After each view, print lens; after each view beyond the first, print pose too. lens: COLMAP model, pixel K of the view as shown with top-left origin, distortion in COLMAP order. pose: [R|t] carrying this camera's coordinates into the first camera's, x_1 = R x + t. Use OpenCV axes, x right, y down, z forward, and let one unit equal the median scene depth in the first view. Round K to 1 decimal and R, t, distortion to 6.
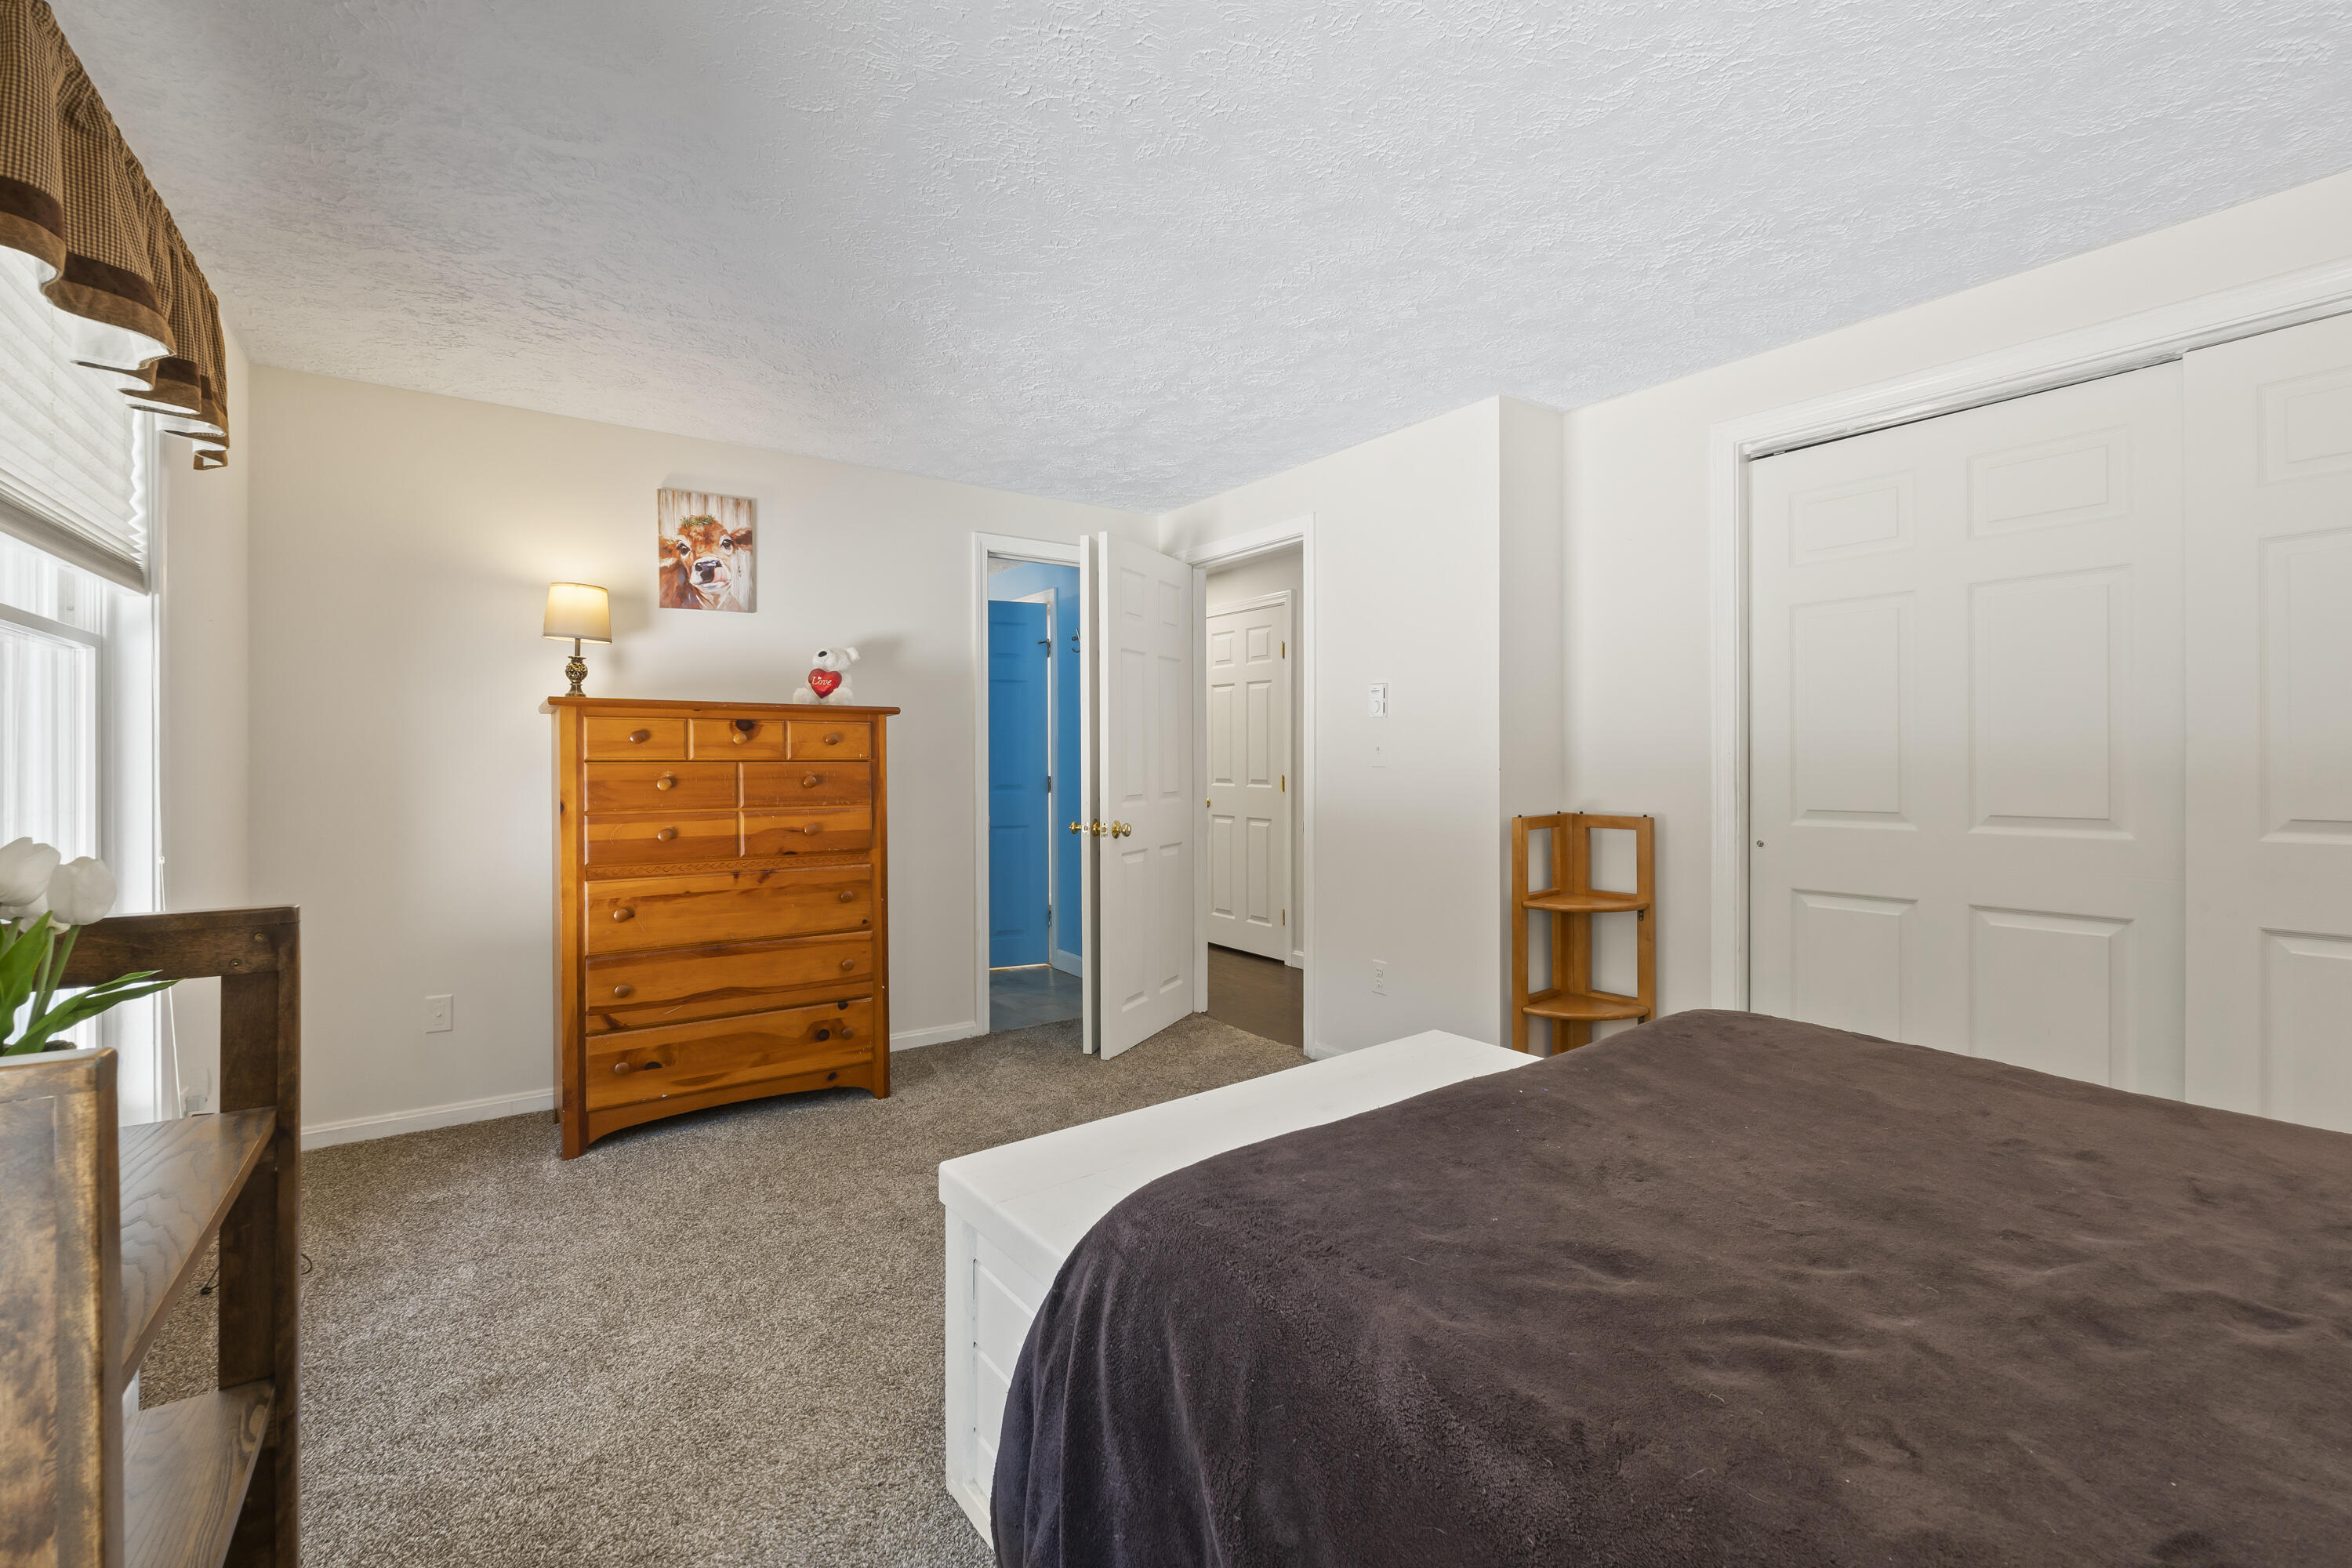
lens RADIAL K [[984.9, 0, 1157.9], [0, 984.9, 770.5], [0, 0, 1]] dist [-0.008627, 0.000092]
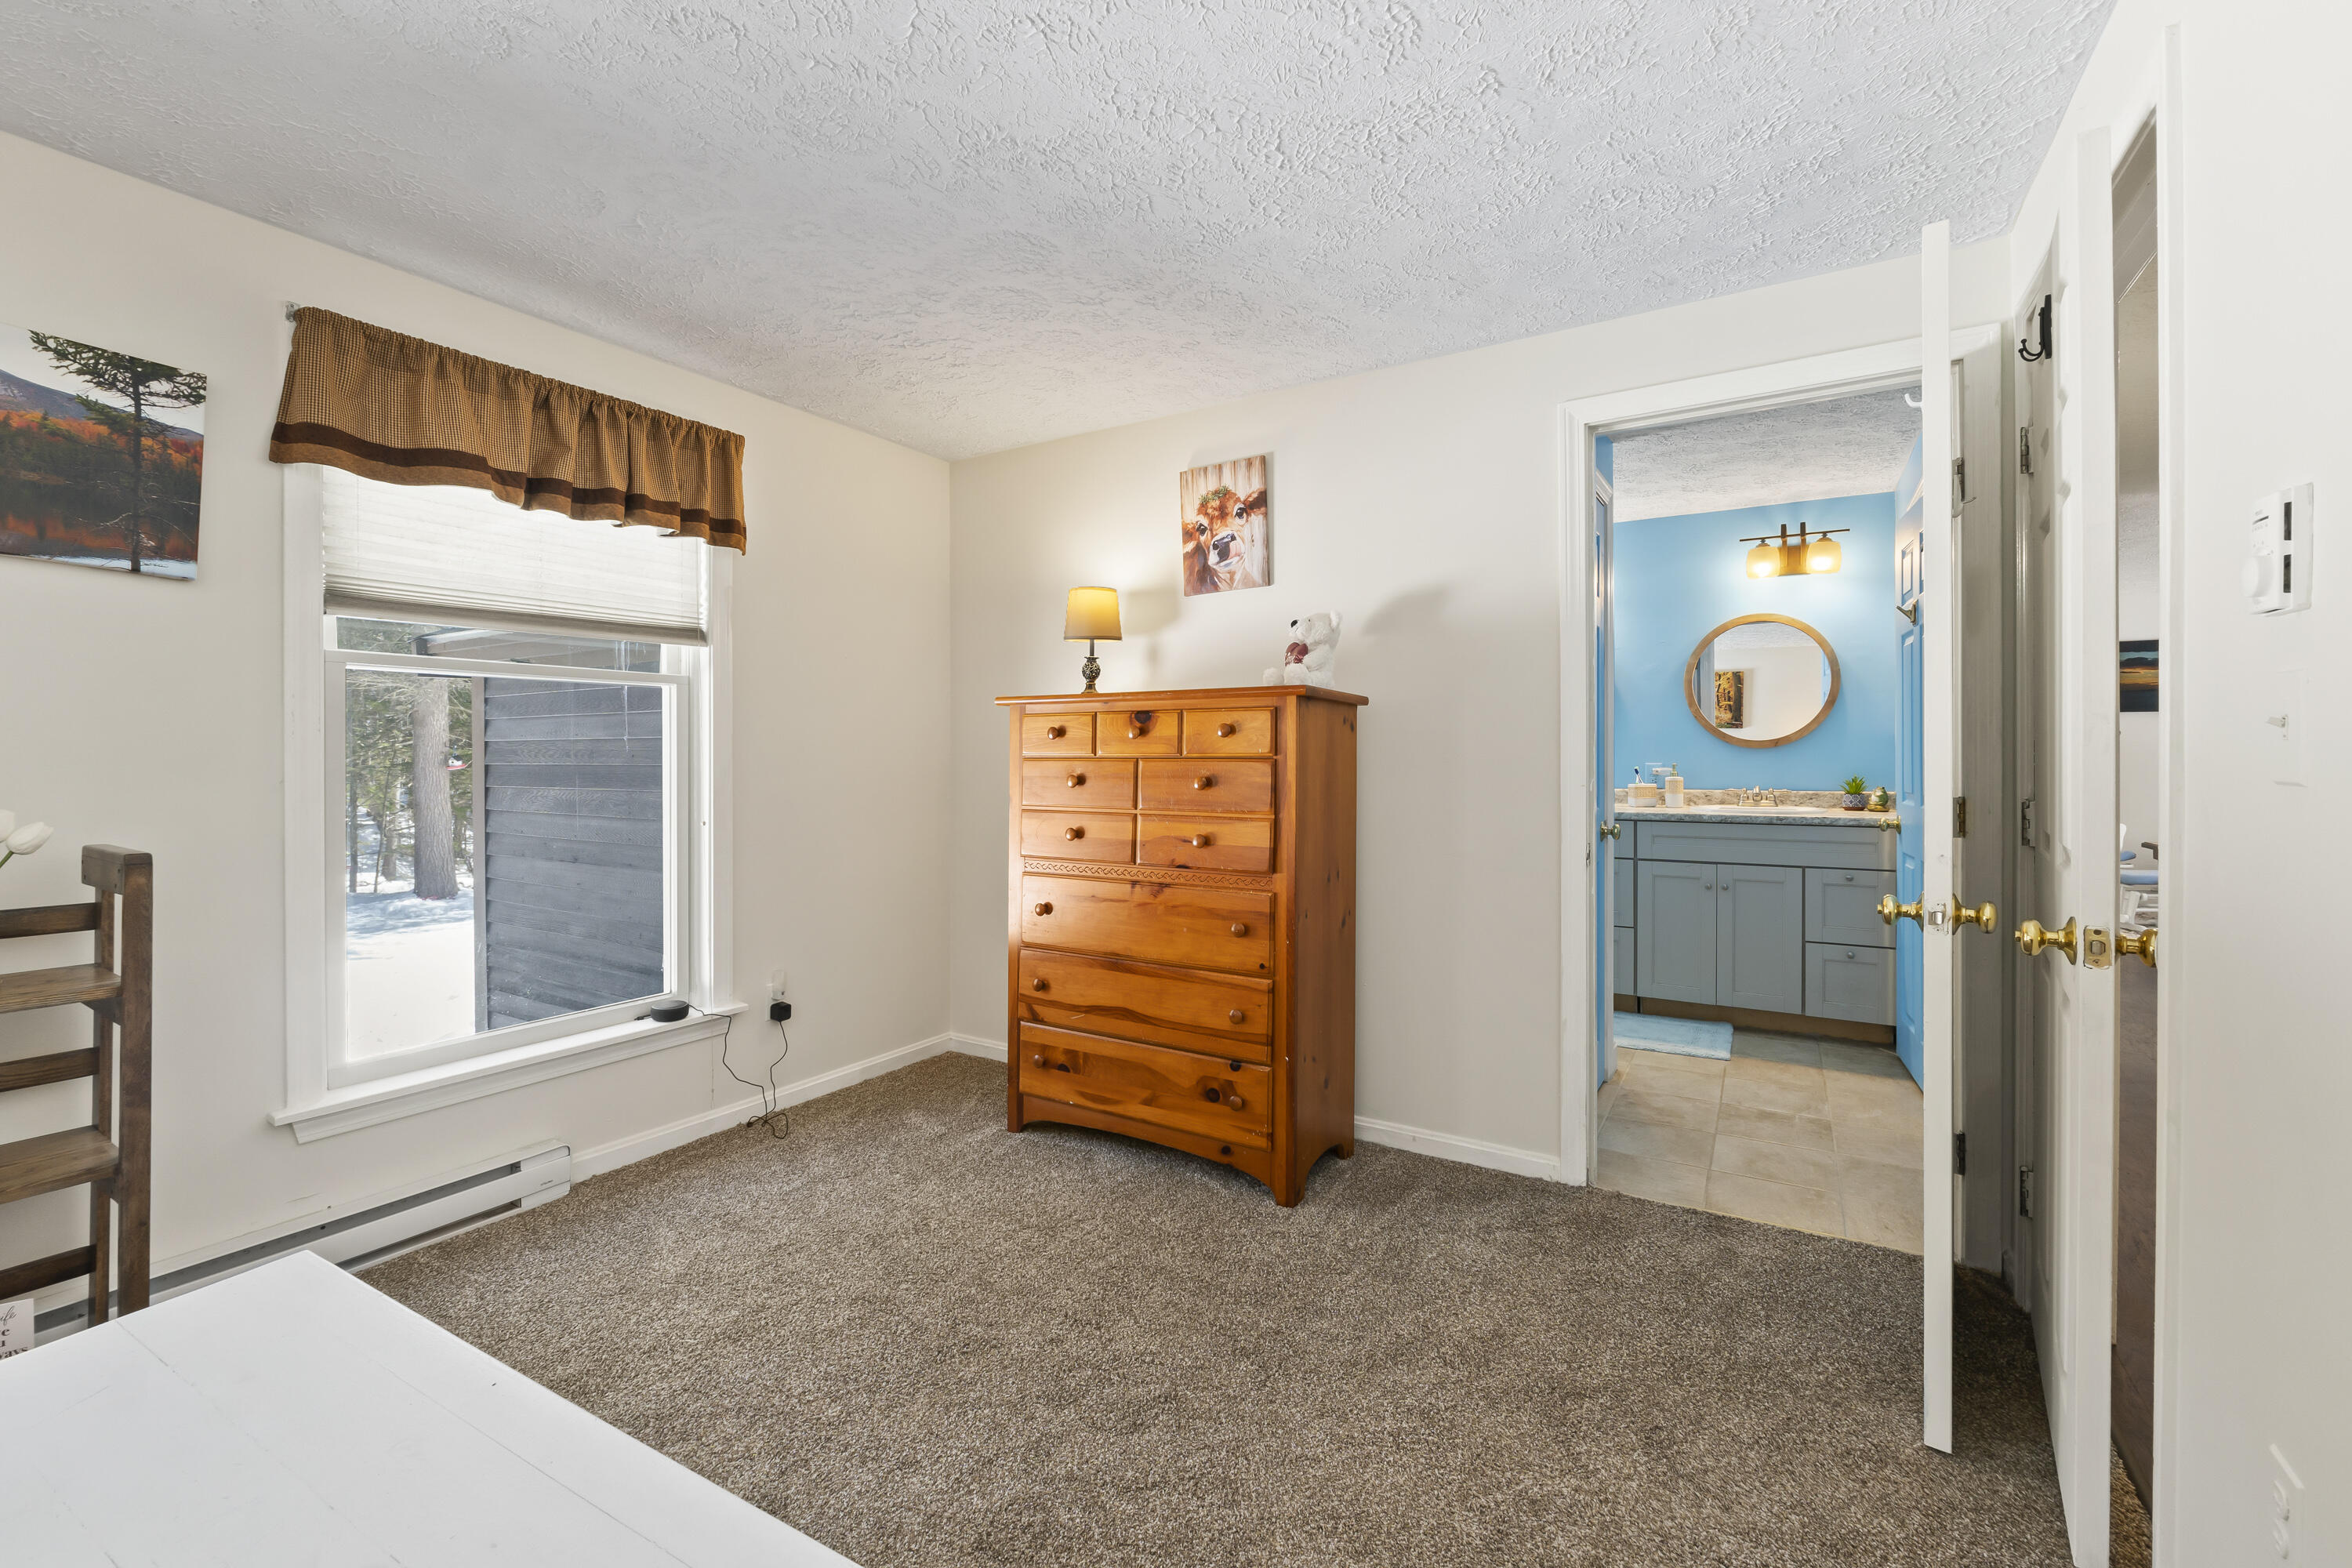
lens RADIAL K [[984.9, 0, 1166.9], [0, 984.9, 762.3], [0, 0, 1]] dist [-0.008627, 0.000092]
pose [[0.393080, 0.007719, -0.919472, 0.372381], [-0.008689, 0.999951, 0.004680, -0.008706], [0.919463, 0.006150, 0.393128, 0.615749]]
